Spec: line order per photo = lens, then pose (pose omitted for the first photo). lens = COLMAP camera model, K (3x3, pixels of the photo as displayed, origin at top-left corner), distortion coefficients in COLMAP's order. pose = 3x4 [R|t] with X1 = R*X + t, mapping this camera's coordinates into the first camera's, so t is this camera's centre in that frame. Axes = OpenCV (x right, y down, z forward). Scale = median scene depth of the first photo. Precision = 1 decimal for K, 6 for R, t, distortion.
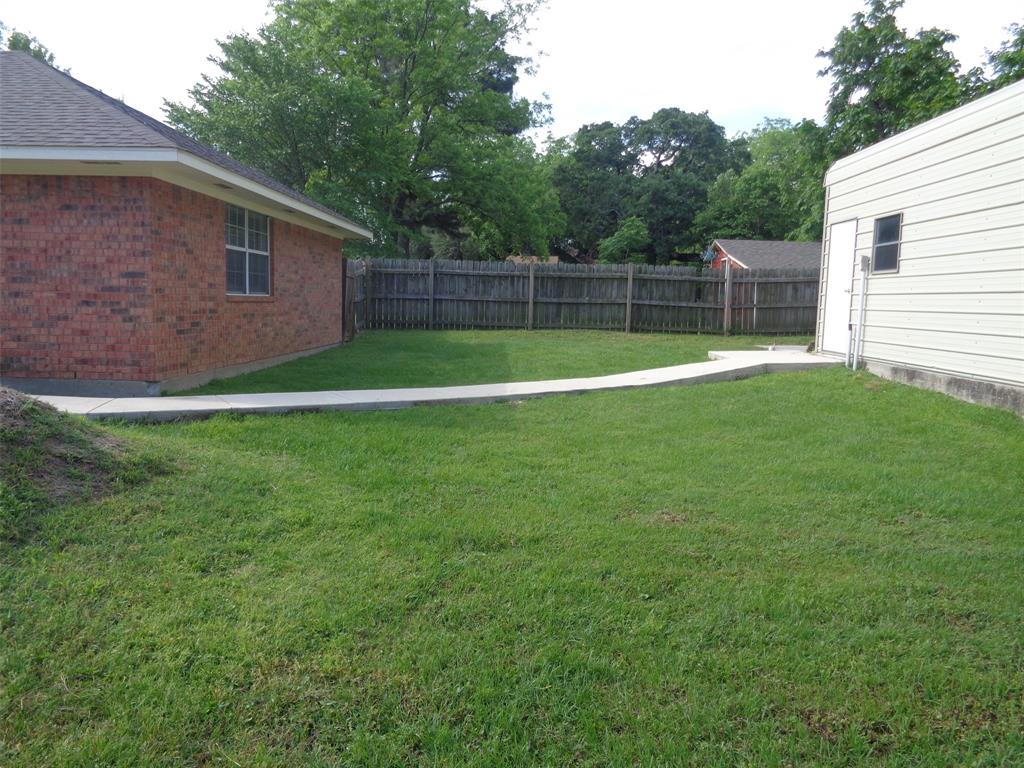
lens RADIAL K [[759.8, 0, 514.0], [0, 759.8, 379.1], [0, 0, 1]] dist [-0.011182, 0.001271]
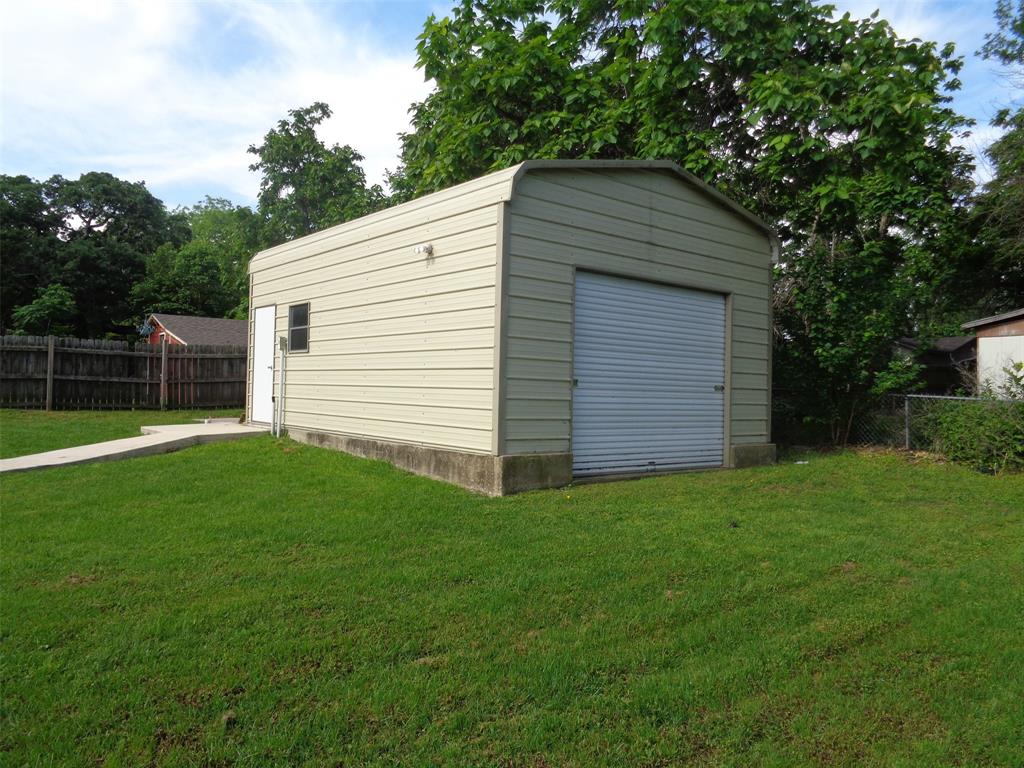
lens RADIAL K [[759.8, 0, 513.5], [0, 759.8, 377.2], [0, 0, 1]] dist [-0.011182, 0.001271]
pose [[0.770350, -0.001101, 0.637620, -0.000147], [0.065136, 0.994903, -0.076977, 0.008941], [-0.634285, 0.100831, 0.766495, -0.095596]]
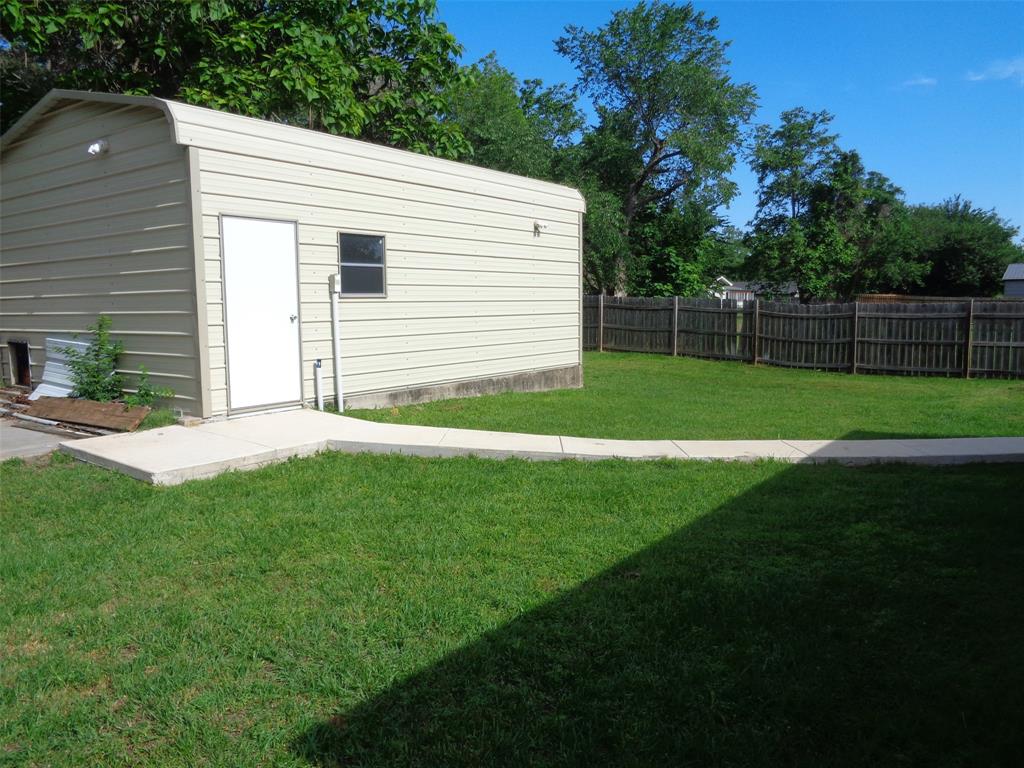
lens RADIAL K [[759.8, 0, 511.1], [0, 759.8, 384.0], [0, 0, 1]] dist [-0.011182, 0.001271]
pose [[-0.812878, -0.085041, 0.576192, -0.179619], [0.045224, 0.977081, 0.208009, -0.210424], [-0.580675, 0.195144, -0.790402, 1.570554]]
